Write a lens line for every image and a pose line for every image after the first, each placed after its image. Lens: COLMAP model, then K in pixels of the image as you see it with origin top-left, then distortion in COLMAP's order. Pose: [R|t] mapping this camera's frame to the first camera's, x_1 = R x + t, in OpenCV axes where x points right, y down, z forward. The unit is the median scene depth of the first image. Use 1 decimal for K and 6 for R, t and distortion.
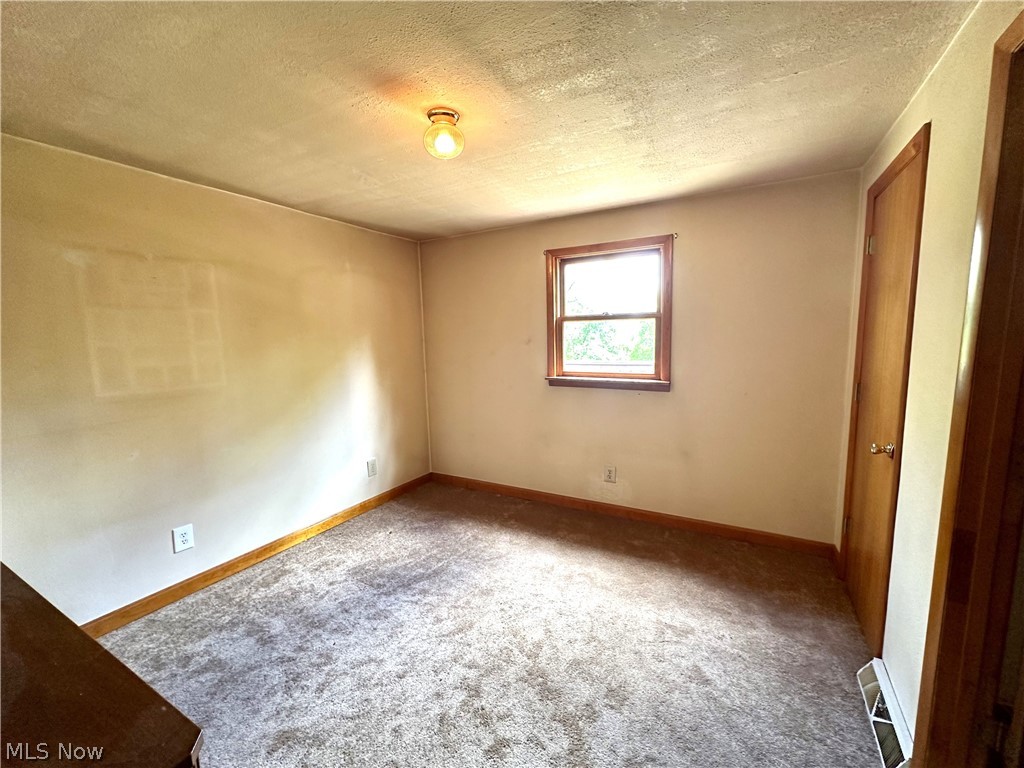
lens RADIAL K [[404.1, 0, 509.1], [0, 404.1, 382.1], [0, 0, 1]] dist [0.012138, 0.000061]
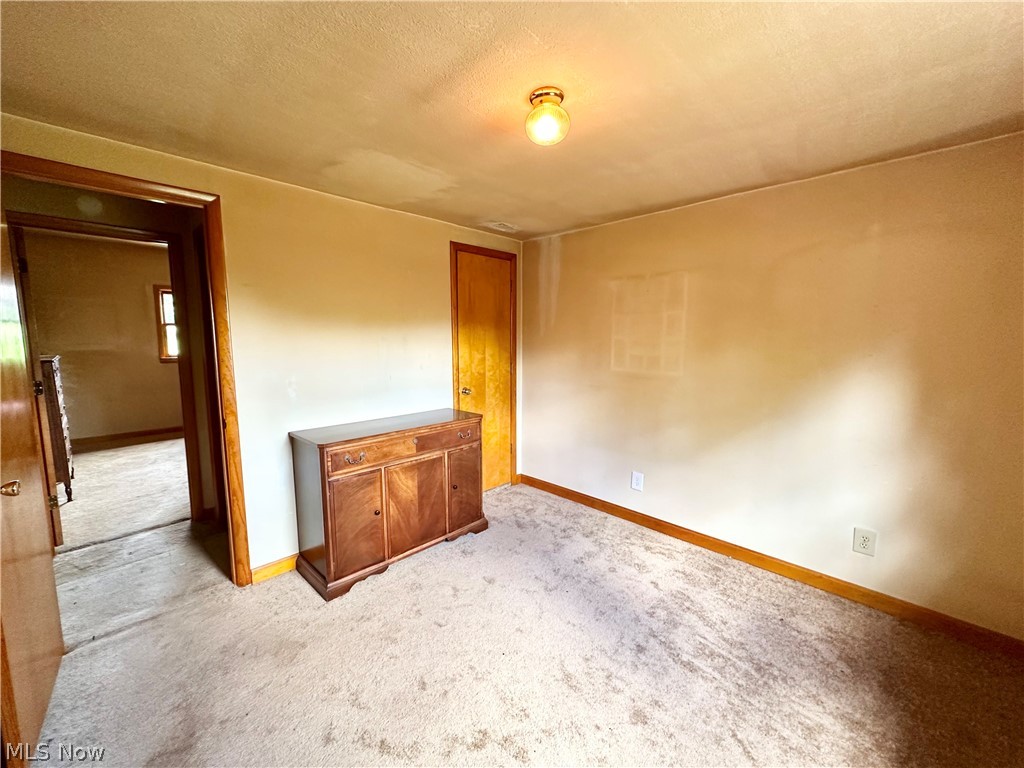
lens RADIAL K [[404.1, 0, 509.1], [0, 404.1, 382.1], [0, 0, 1]] dist [0.012138, 0.000061]
pose [[-0.231774, 0.133468, -0.963570, 0.569689], [-0.111715, 0.980337, 0.162662, -0.116448], [0.966334, 0.145346, -0.212306, 0.835080]]
